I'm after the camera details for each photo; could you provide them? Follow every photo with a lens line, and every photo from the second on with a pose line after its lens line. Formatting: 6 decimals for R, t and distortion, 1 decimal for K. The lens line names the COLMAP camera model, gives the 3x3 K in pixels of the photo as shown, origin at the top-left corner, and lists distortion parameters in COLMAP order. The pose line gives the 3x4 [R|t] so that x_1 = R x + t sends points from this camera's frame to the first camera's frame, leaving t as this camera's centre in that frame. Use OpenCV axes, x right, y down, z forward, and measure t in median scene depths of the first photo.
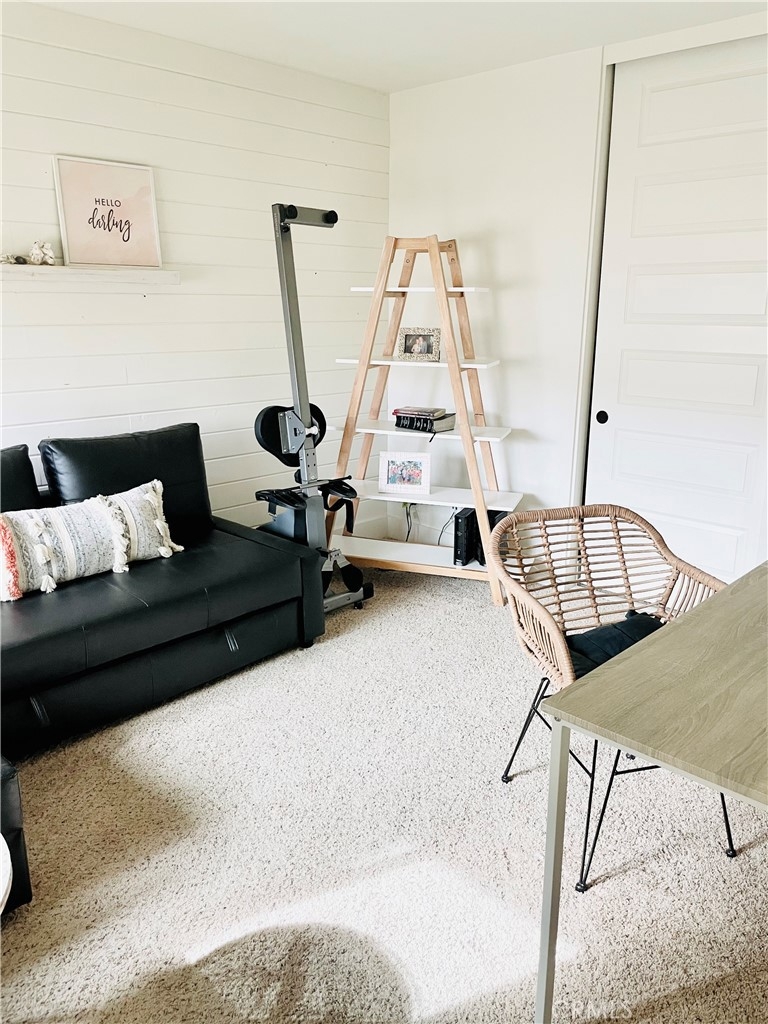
lens RADIAL K [[780.3, 0, 393.6], [0, 780.3, 505.6], [0, 0, 1]] dist [0.056813, -0.090349]
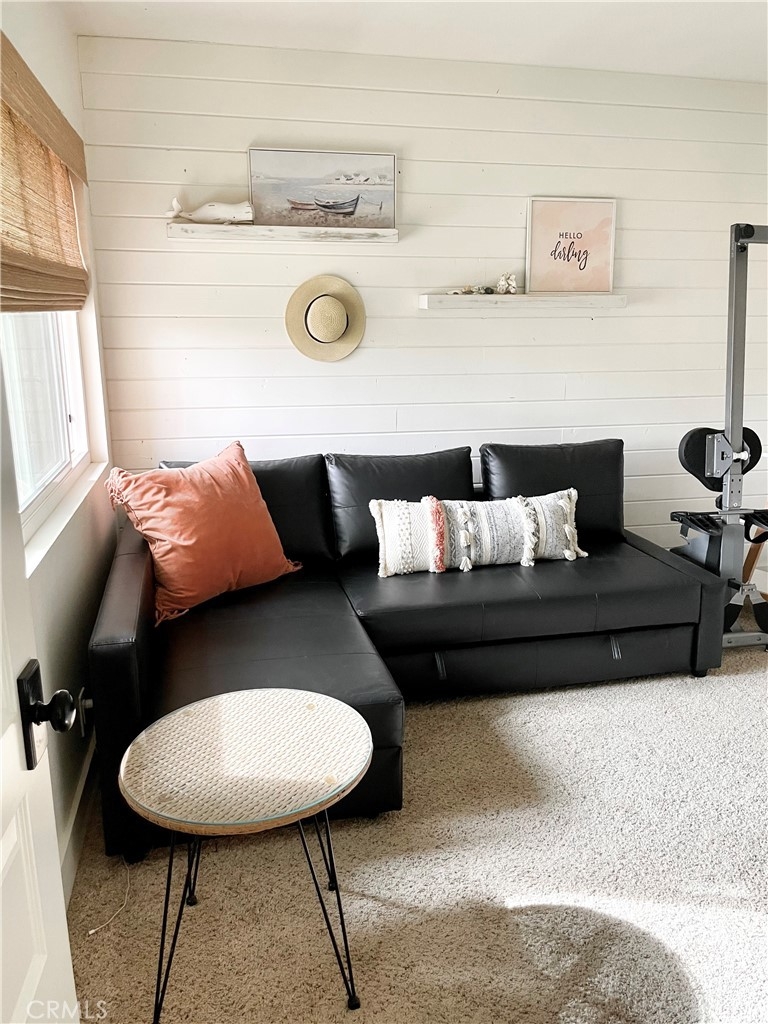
lens RADIAL K [[780.3, 0, 384.0], [0, 780.3, 510.9], [0, 0, 1]] dist [0.056813, -0.090349]
pose [[0.821958, 0.124073, -0.555870, 0.094500], [-0.136742, 0.990427, 0.018870, 0.014163], [0.552889, 0.060501, 0.831055, -0.042509]]
